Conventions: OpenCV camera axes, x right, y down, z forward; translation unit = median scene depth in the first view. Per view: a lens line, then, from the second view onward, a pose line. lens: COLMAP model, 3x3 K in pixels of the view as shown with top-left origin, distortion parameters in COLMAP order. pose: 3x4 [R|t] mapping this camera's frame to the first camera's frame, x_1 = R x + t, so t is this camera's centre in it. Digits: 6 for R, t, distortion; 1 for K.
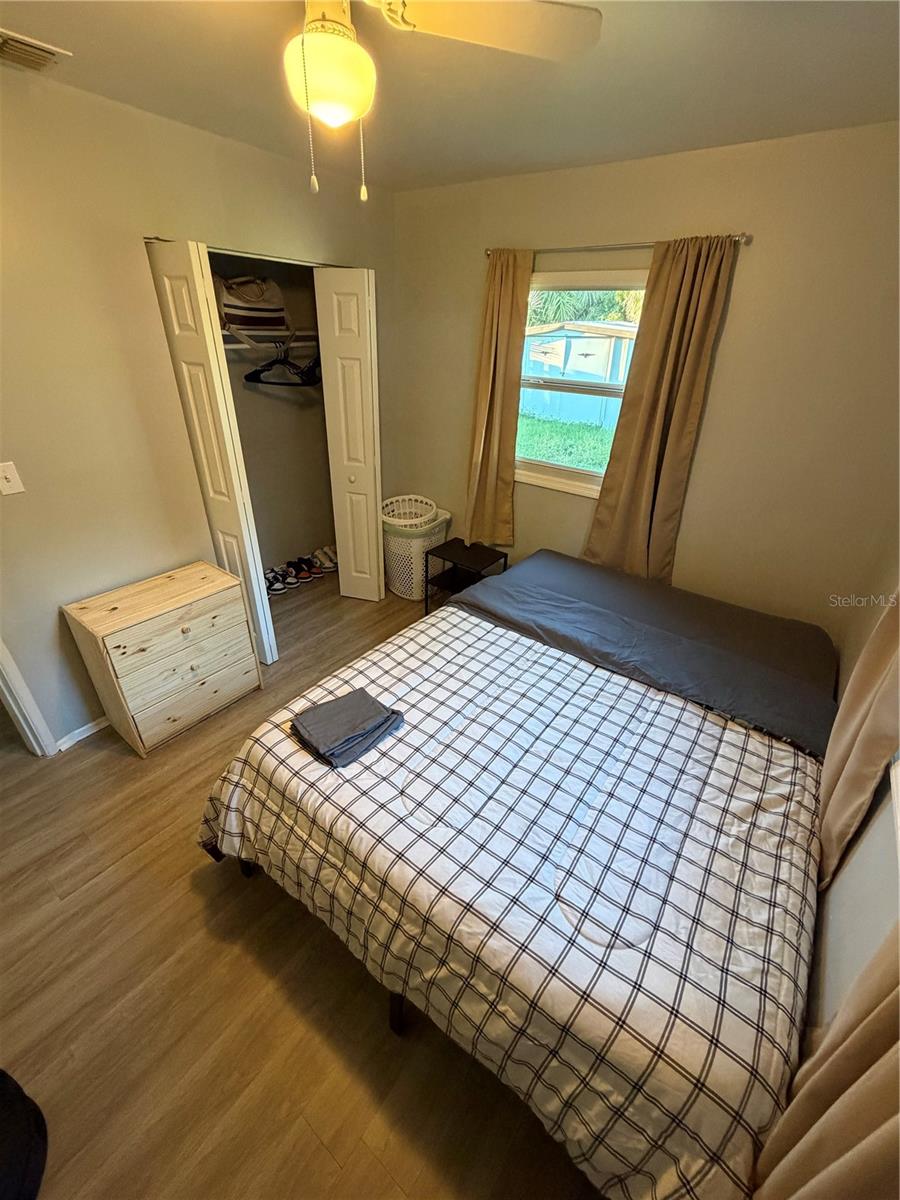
lens RADIAL K [[478.5, 0, 450.0], [0, 478.5, 600.0], [0, 0, 1]] dist [-0.001534, -0.000091]
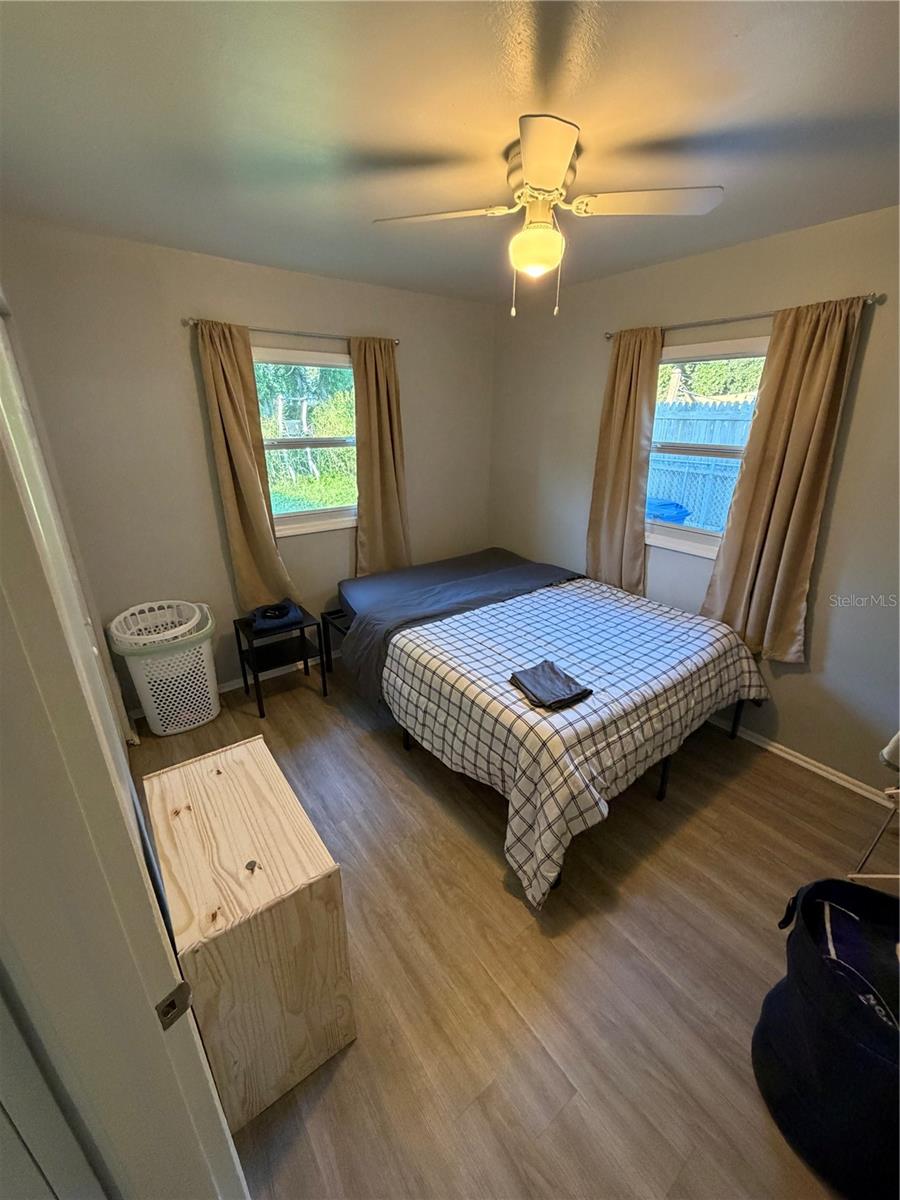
lens RADIAL K [[478.5, 0, 450.0], [0, 478.5, 600.0], [0, 0, 1]] dist [-0.001534, -0.000091]
pose [[0.285492, -0.385645, 0.877367, -1.171235], [0.479487, 0.850130, 0.217649, -0.303499], [-0.829811, 0.358549, 0.427617, 0.514564]]
